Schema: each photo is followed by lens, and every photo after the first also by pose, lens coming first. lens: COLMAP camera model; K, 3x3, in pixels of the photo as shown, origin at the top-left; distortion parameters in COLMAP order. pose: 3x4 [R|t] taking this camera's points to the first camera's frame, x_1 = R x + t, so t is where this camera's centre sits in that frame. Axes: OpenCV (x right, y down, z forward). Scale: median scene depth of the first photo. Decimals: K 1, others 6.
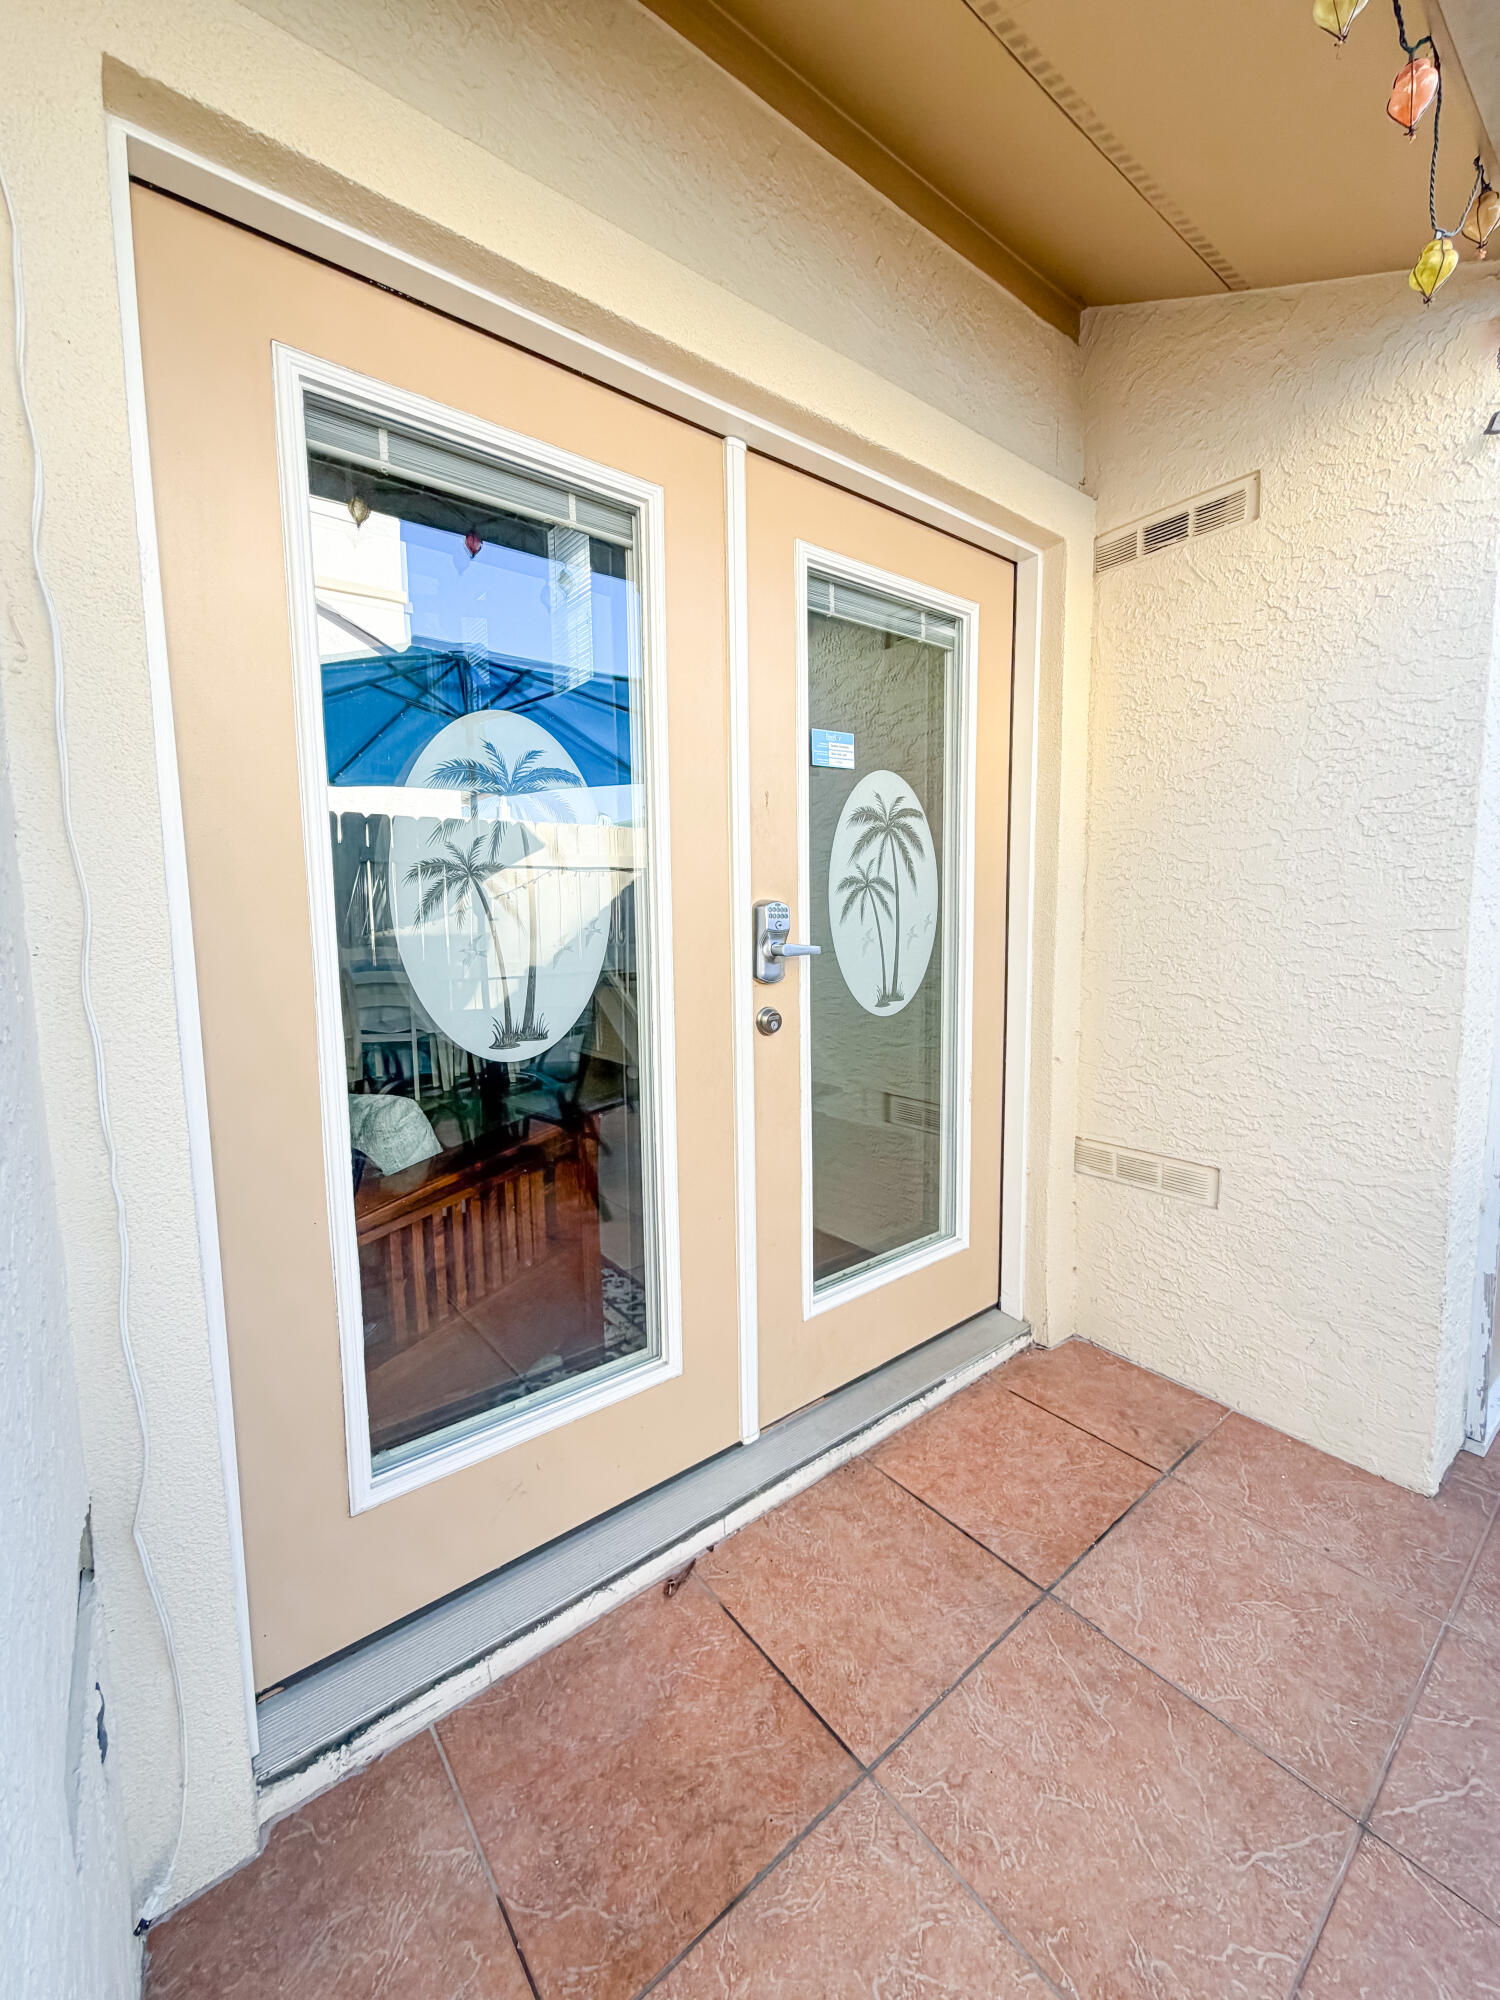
lens RADIAL K [[796.5, 0, 749.6], [0, 796.5, 996.8], [0, 0, 1]] dist [-0.001676, -0.000504]
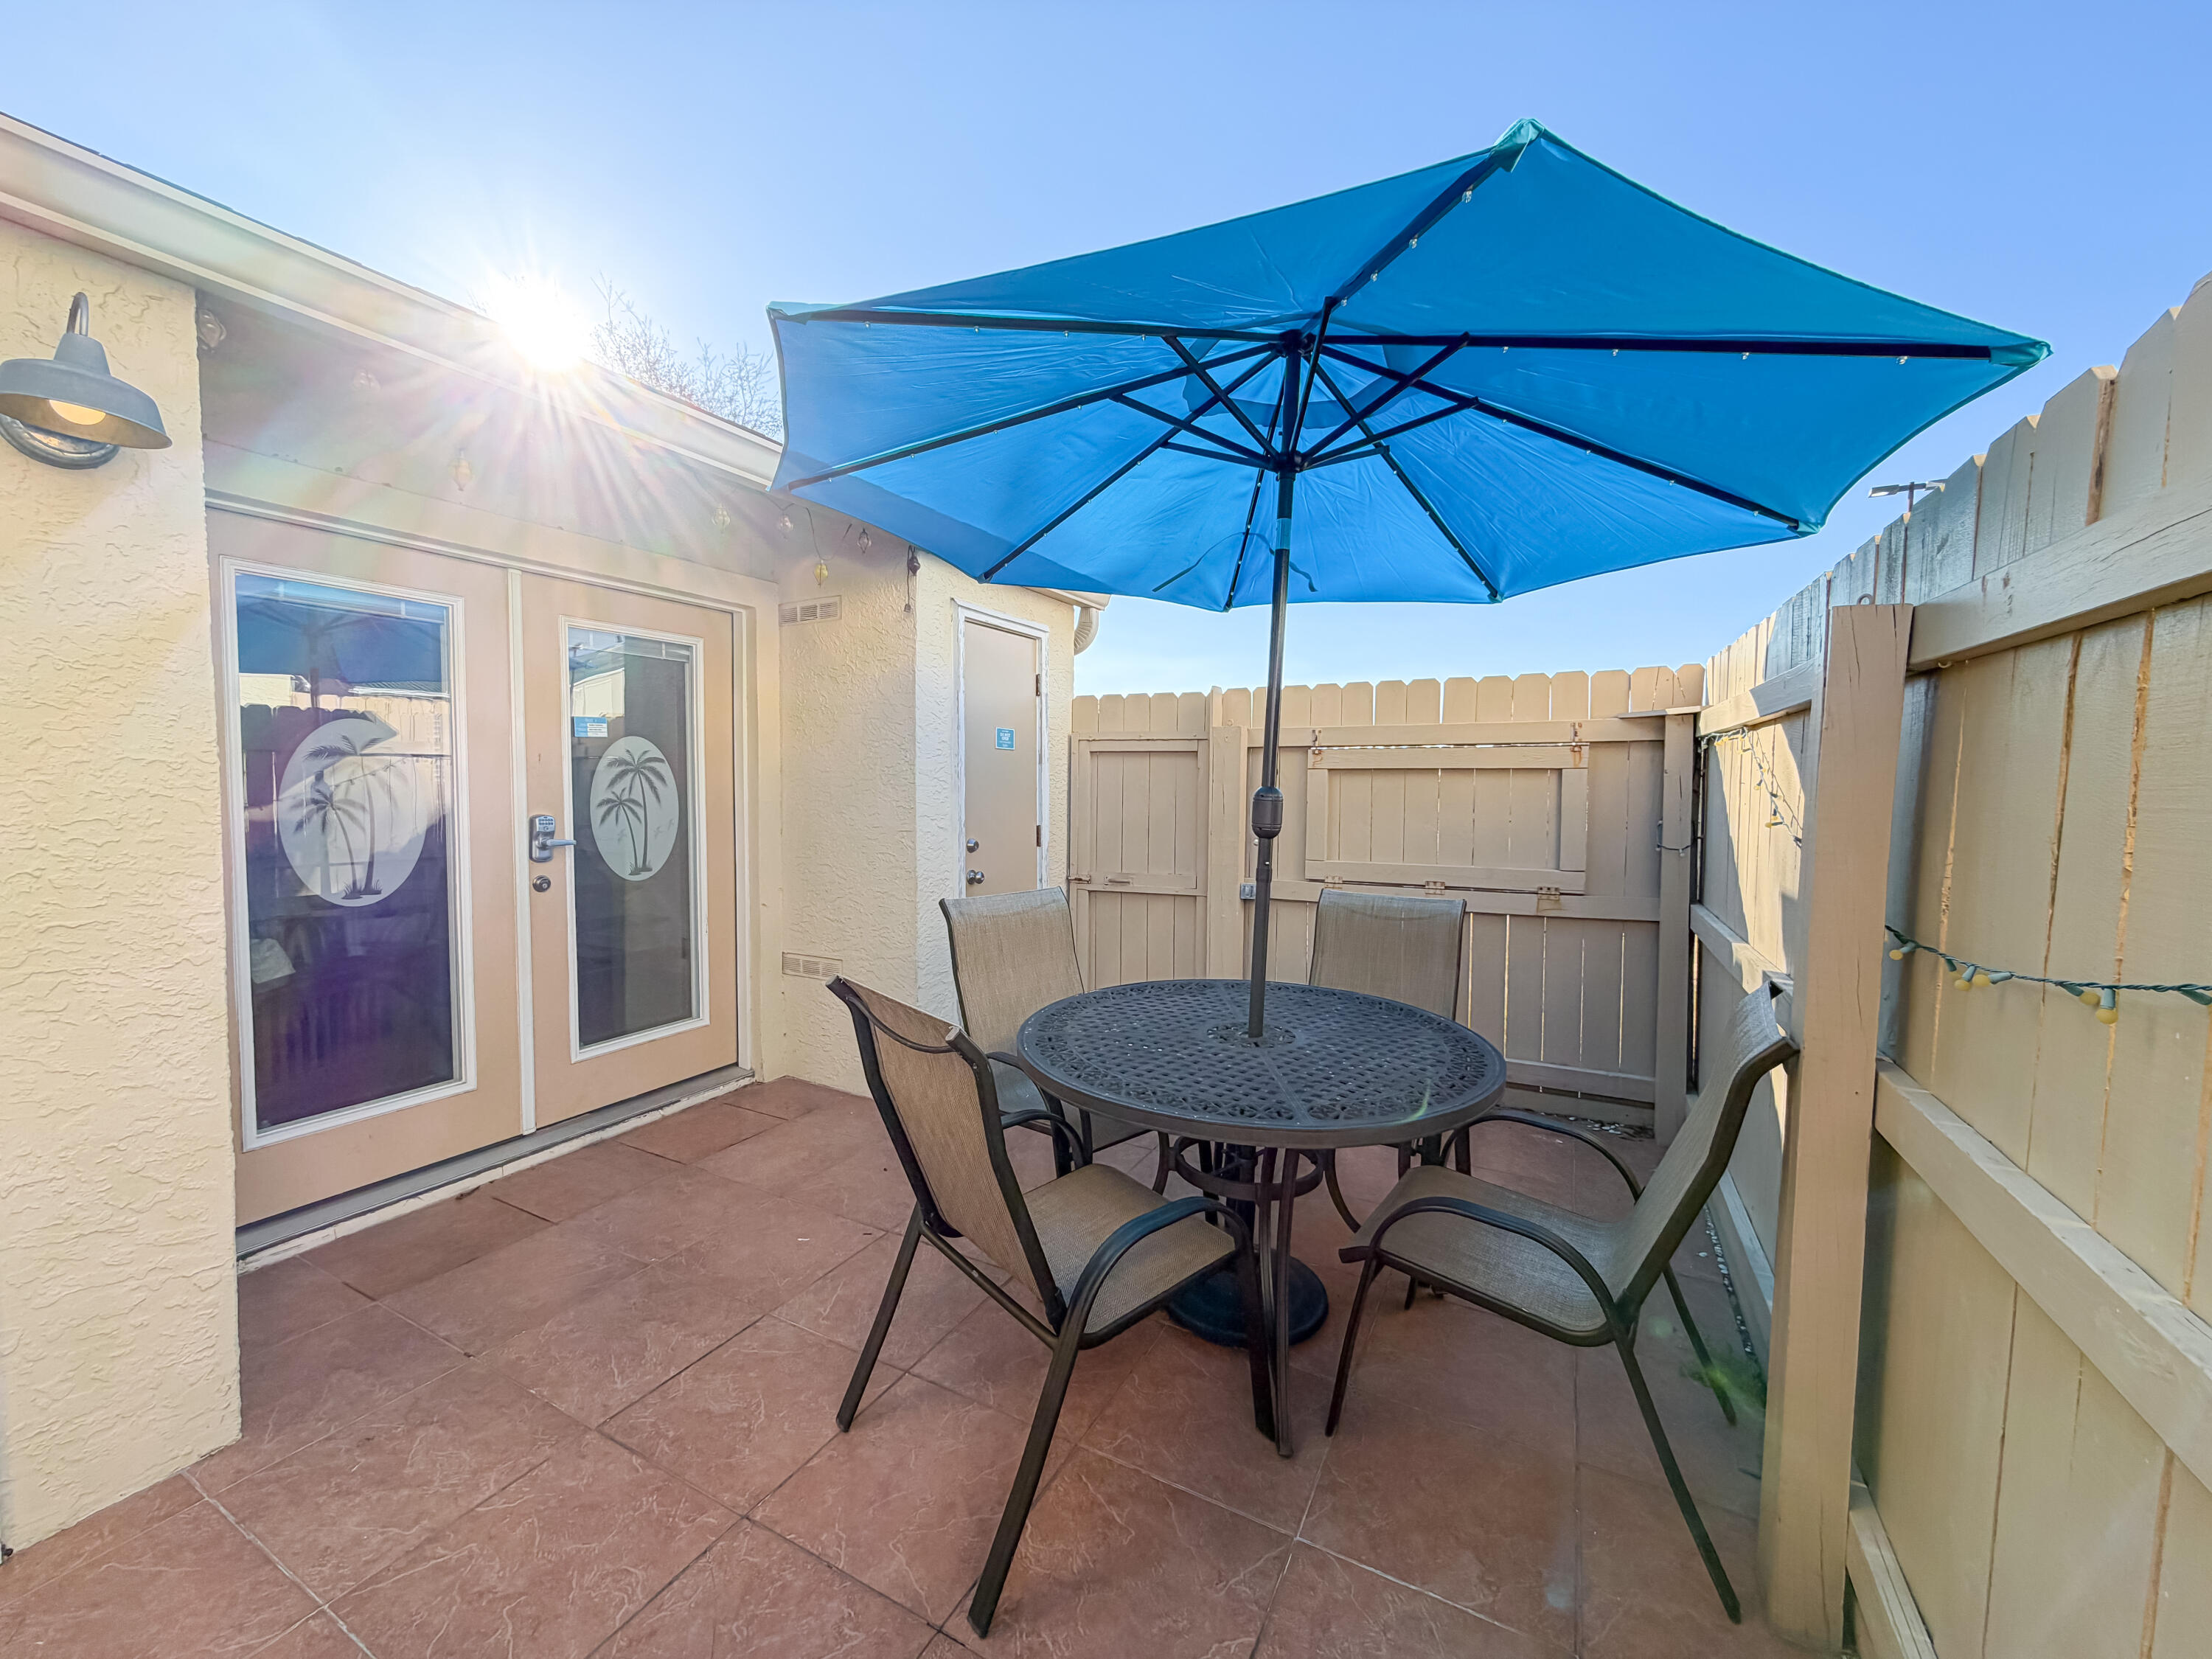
lens RADIAL K [[880.9, 0, 1103.7], [0, 880.9, 828.3], [0, 0, 1]] dist [-0.001676, -0.000504]
pose [[0.913351, -0.001052, 0.407171, 0.330574], [0.025175, 0.998229, -0.053892, 0.040652], [-0.406394, 0.059473, 0.911761, -1.147259]]
